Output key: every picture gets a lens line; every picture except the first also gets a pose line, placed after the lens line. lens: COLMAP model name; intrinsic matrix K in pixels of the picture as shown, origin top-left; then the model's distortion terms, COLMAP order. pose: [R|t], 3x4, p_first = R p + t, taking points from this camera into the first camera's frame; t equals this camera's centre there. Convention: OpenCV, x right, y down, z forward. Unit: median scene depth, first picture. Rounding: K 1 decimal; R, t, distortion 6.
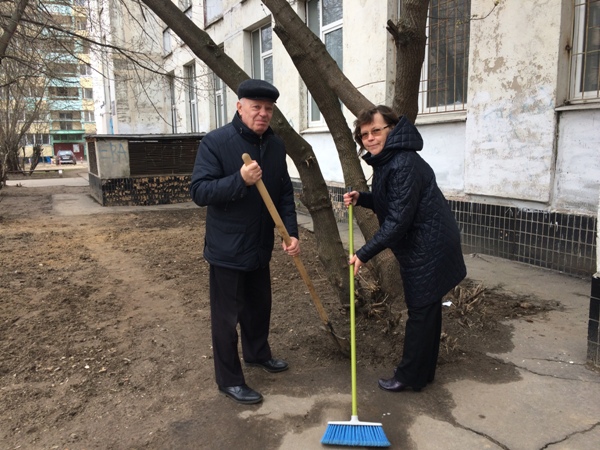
lens RADIAL K [[513.9, 0, 299.6], [0, 513.9, 224.0], [0, 0, 1]] dist [0.046453, -0.043571]
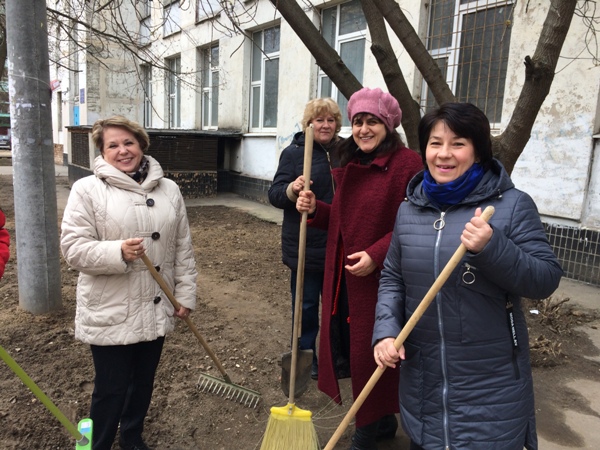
lens RADIAL K [[513.9, 0, 317.8], [0, 513.9, 228.5], [0, 0, 1]] dist [0.046453, -0.043571]
pose [[0.991780, 0.038511, 0.122026, -0.204706], [-0.039336, 0.999217, 0.004353, -0.006226], [-0.121762, -0.009118, 0.992517, -0.026775]]
